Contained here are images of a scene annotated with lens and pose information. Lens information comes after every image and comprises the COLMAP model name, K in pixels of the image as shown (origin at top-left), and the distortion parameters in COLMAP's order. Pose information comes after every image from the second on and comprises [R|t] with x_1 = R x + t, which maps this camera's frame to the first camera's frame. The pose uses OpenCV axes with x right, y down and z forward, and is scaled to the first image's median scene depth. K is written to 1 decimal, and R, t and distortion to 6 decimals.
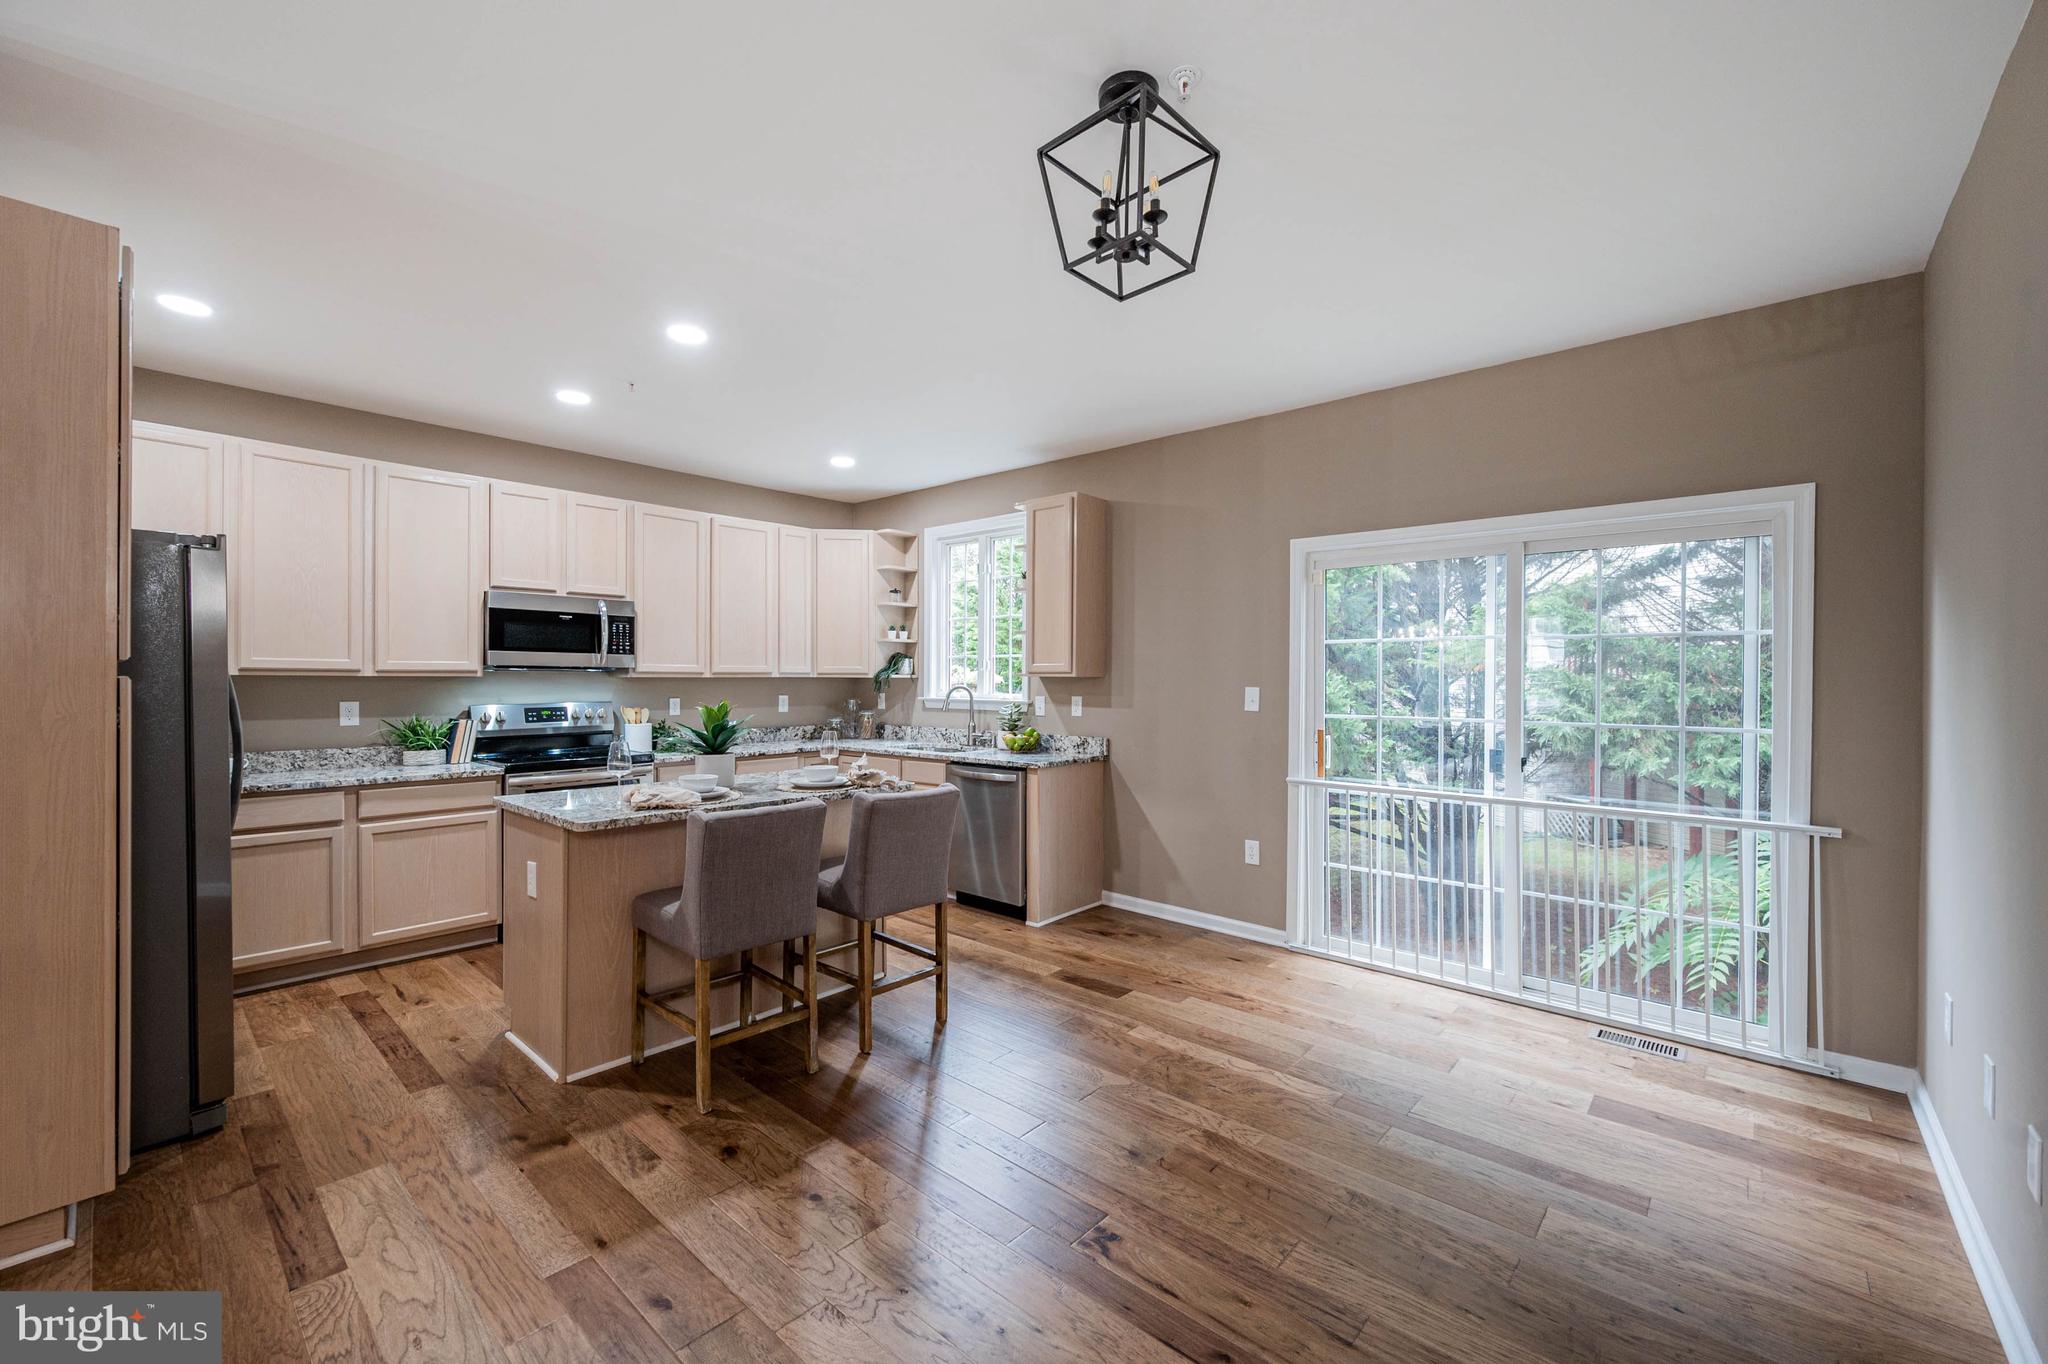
lens RADIAL K [[824.6, 0, 1024.5], [0, 824.6, 686.5], [0, 0, 1]] dist [-0.000488, -0.000045]
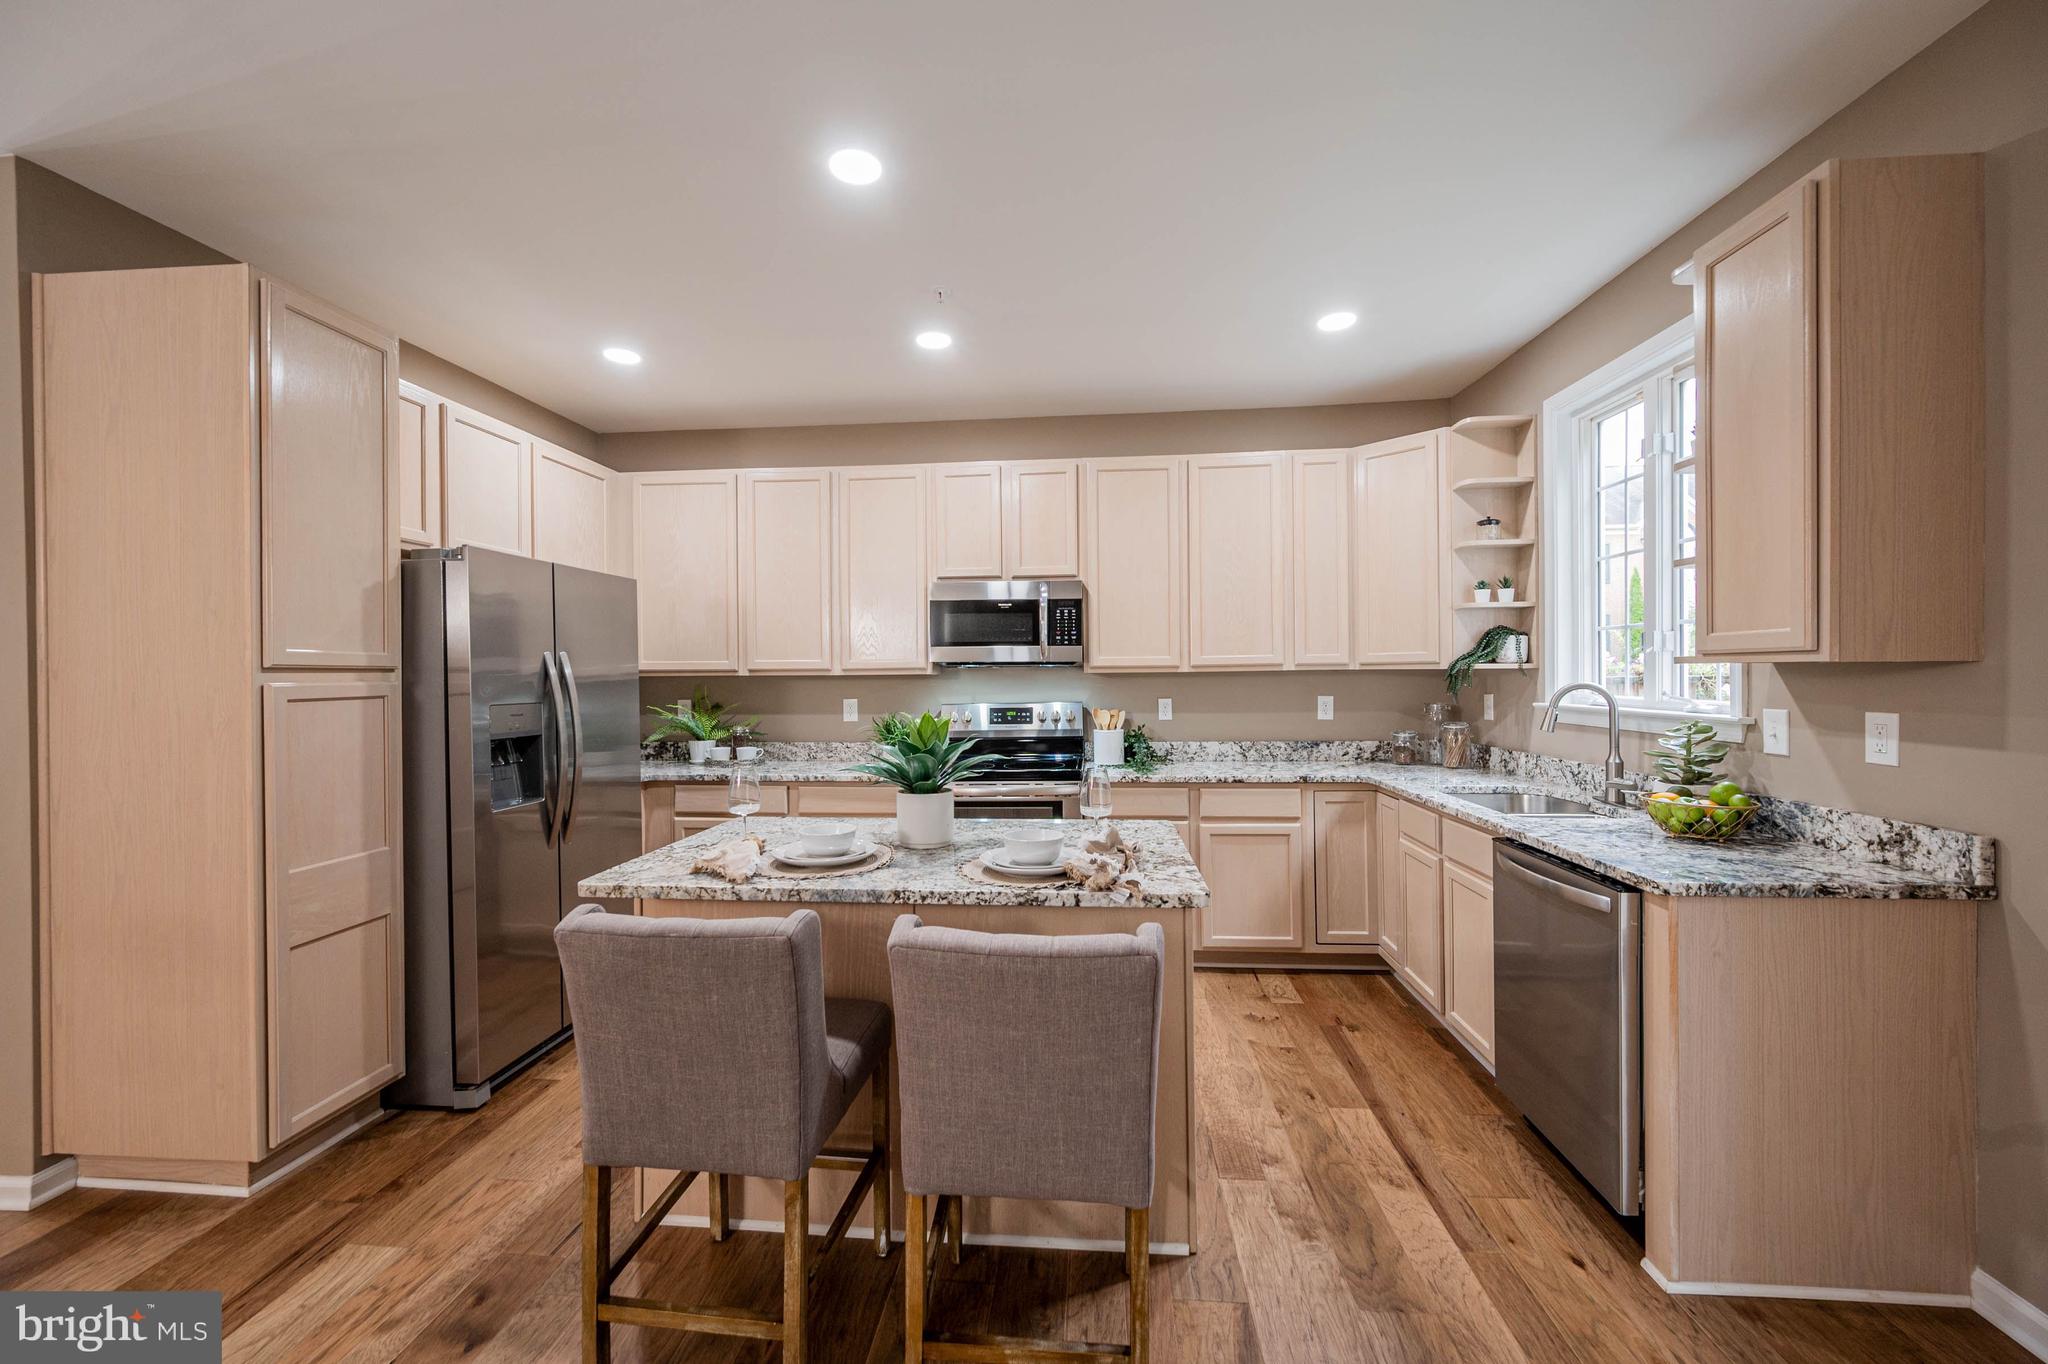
lens RADIAL K [[806.5, 0, 1021.8], [0, 806.5, 678.2], [0, 0, 1]] dist [-0.000354, 0.000425]
pose [[0.592036, -0.004132, -0.805901, 0.134738], [0.003769, 0.999990, -0.002358, -0.004683], [0.805903, -0.001642, 0.592046, 0.480243]]
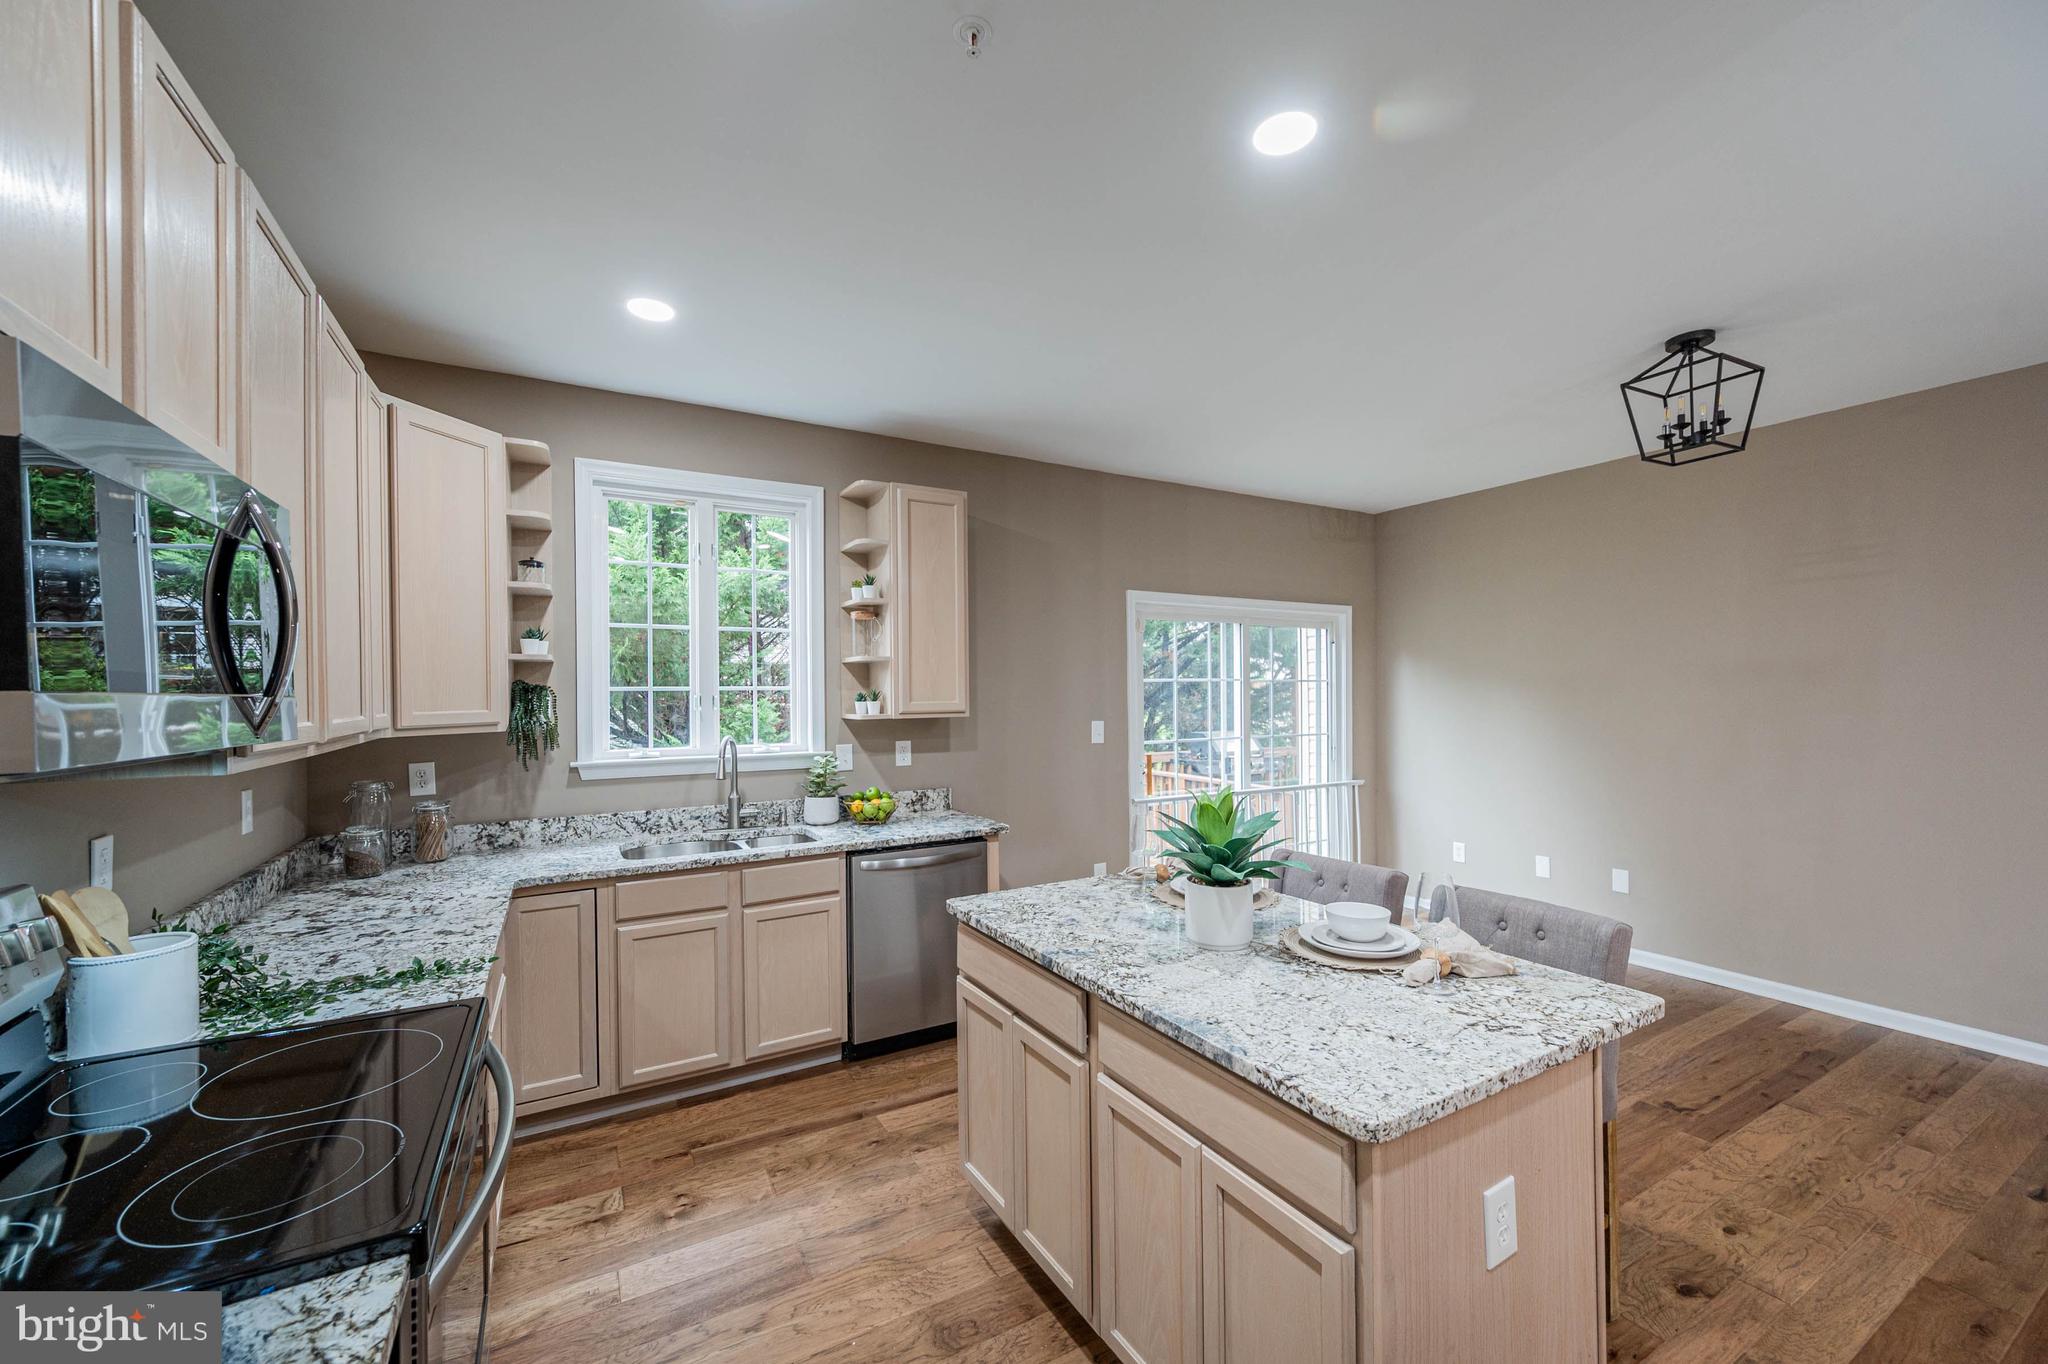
lens RADIAL K [[805.8, 0, 1029.5], [0, 805.8, 692.2], [0, 0, 1]] dist [-0.001071, 0.000347]
pose [[0.317667, -0.007270, 0.948175, -0.663859], [0.019393, 0.999811, 0.001168, -0.035023], [-0.948004, 0.018017, 0.317748, 0.667201]]
